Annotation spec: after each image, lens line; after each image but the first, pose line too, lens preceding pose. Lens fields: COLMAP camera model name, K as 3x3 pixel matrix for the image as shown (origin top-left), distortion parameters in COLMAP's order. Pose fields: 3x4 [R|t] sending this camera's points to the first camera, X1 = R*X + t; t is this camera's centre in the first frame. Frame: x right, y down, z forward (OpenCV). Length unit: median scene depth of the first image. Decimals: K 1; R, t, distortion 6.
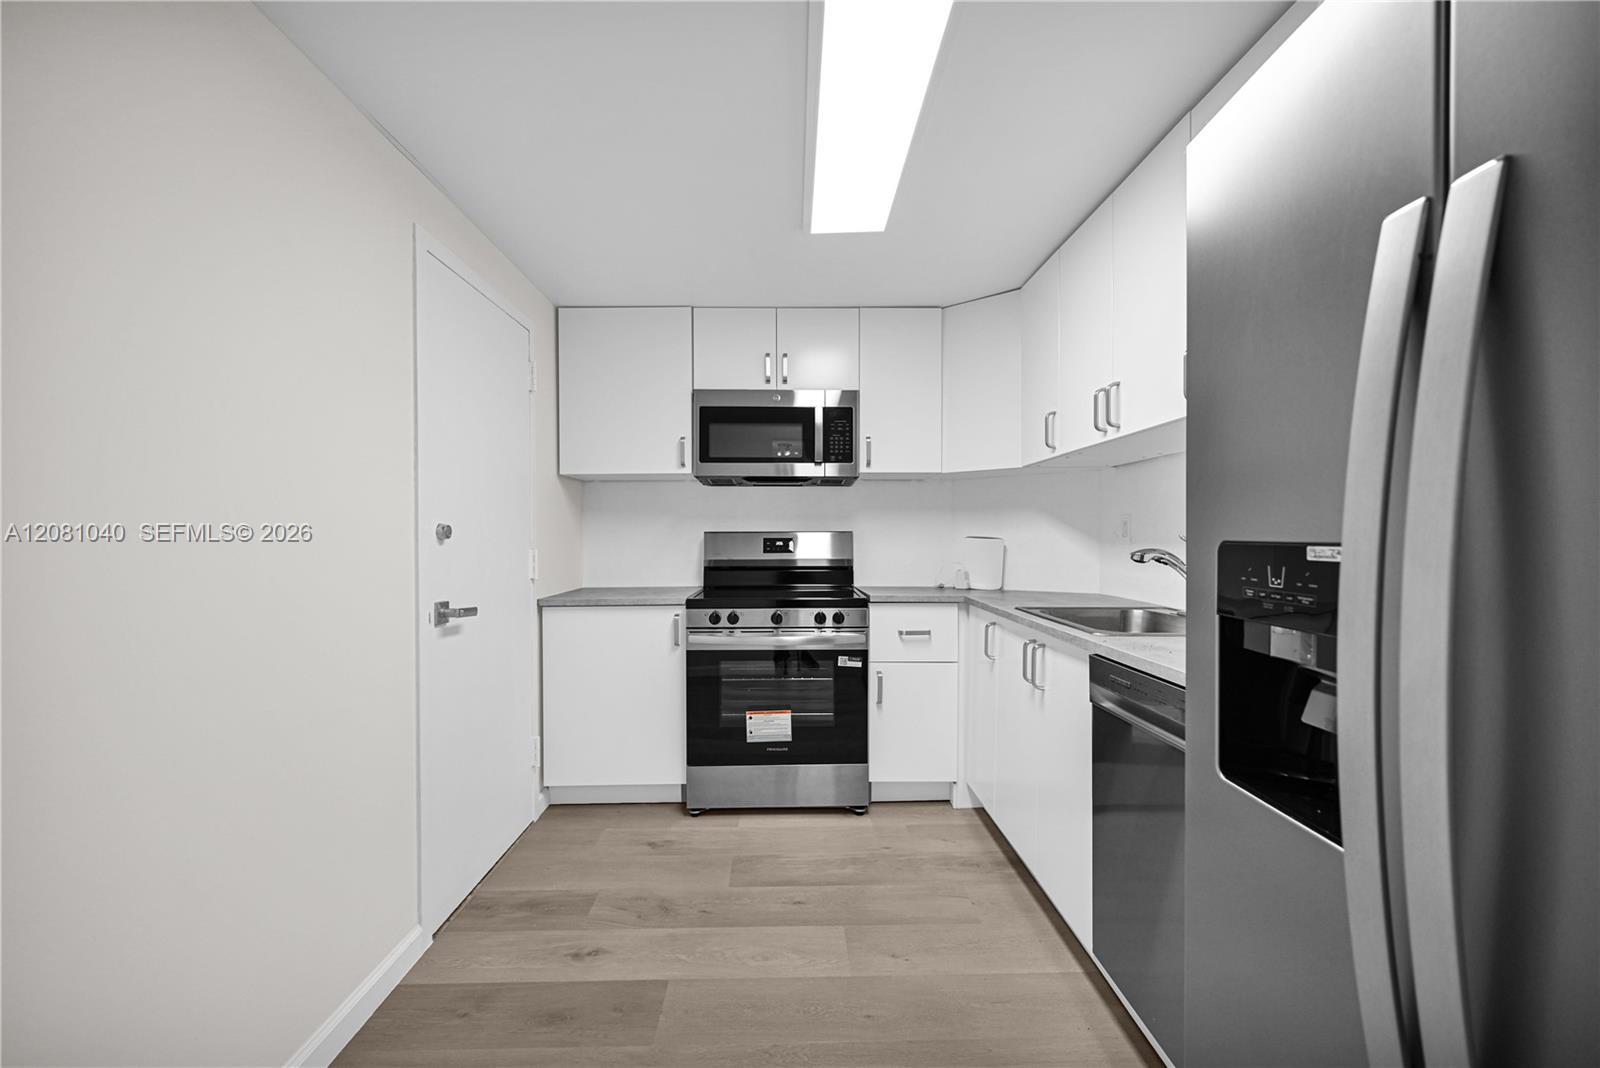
lens RADIAL K [[646.4, 0, 803.1], [0, 646.4, 537.7], [0, 0, 1]] dist [-0.002248, 0.000836]
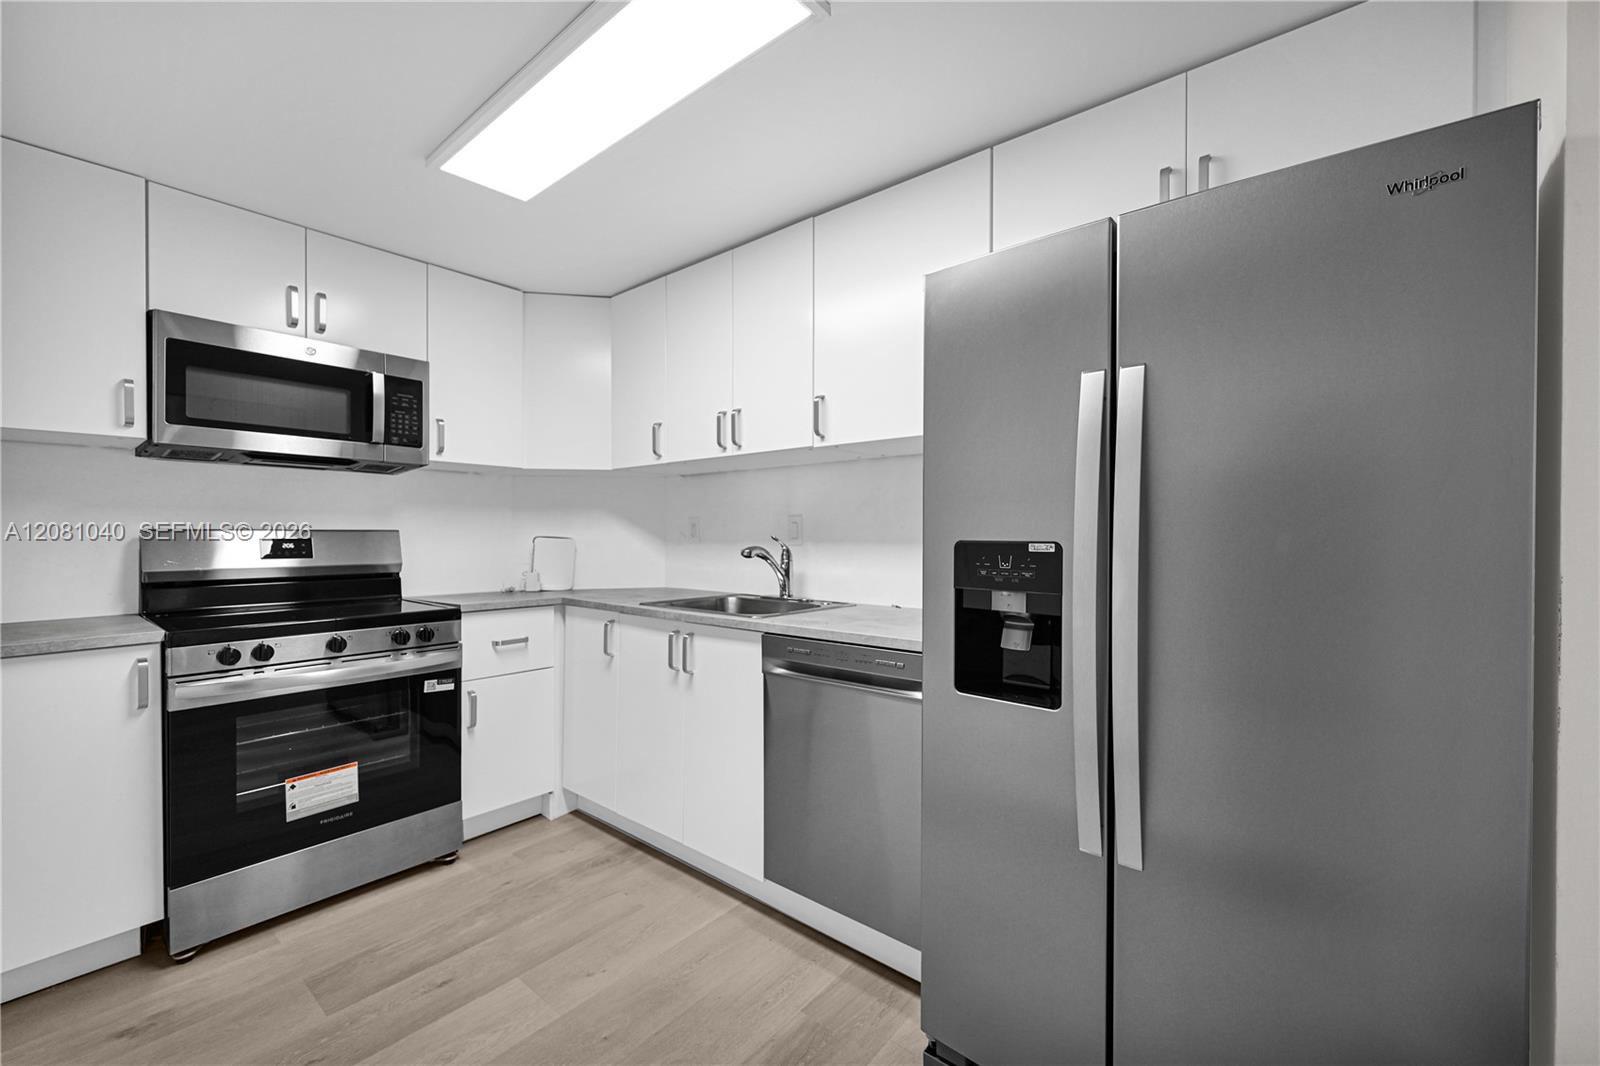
lens RADIAL K [[646.4, 0, 809.8], [0, 646.4, 535.1], [0, 0, 1]] dist [-0.002248, 0.000836]
pose [[0.645070, 0.001028, 0.764123, -0.262004], [0.000377, 0.999999, -0.001663, -0.002017], [-0.764123, 0.001361, 0.645069, 0.090001]]
